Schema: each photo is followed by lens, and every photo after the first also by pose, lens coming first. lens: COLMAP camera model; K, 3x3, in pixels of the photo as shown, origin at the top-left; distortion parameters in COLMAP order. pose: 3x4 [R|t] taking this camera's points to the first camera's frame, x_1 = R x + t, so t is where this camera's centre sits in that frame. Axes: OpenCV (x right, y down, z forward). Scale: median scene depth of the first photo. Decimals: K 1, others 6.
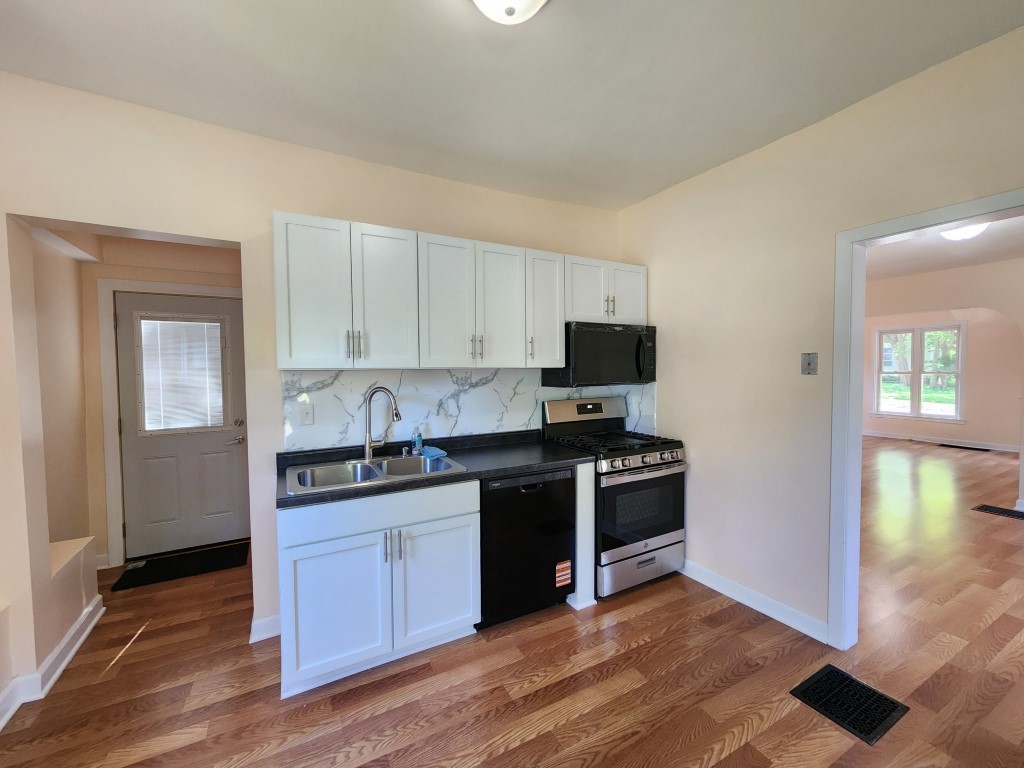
lens RADIAL K [[419.9, 0, 509.3], [0, 419.9, 382.7], [0, 0, 1]] dist [0.002593, -0.002138]
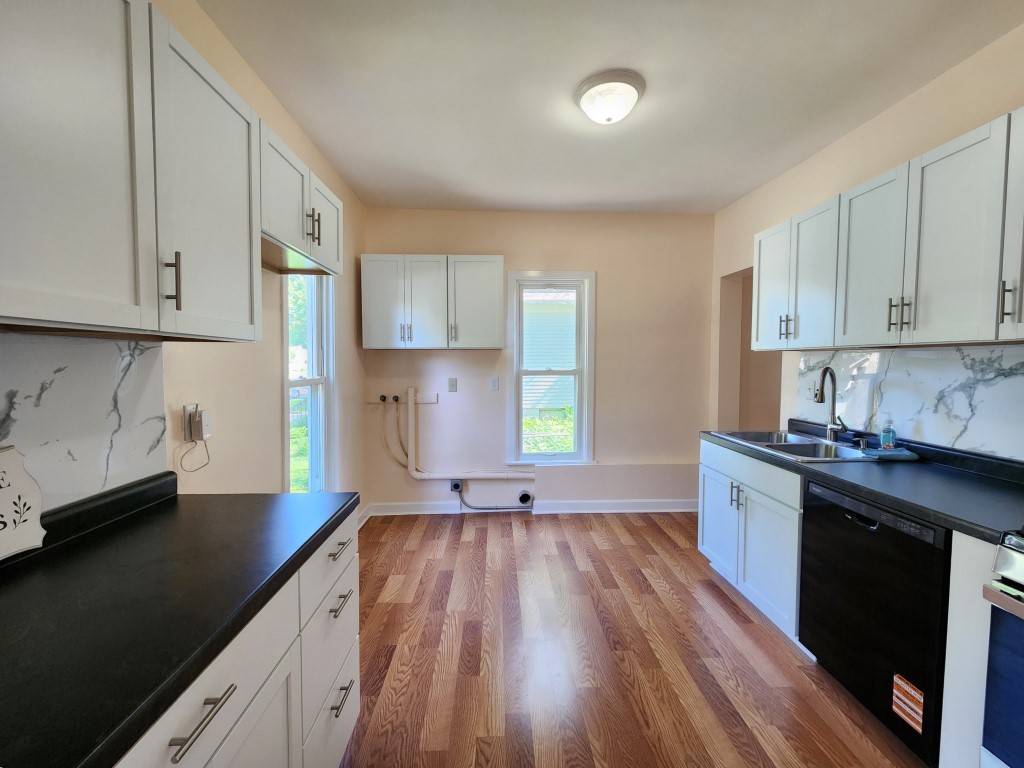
lens RADIAL K [[419.9, 0, 515.7], [0, 419.9, 380.3], [0, 0, 1]] dist [0.002593, -0.002138]
pose [[-0.427240, 0.050702, -0.902716, 0.853913], [-0.026785, 0.997278, 0.068690, -0.006118], [0.903741, 0.053526, -0.424719, 0.743005]]
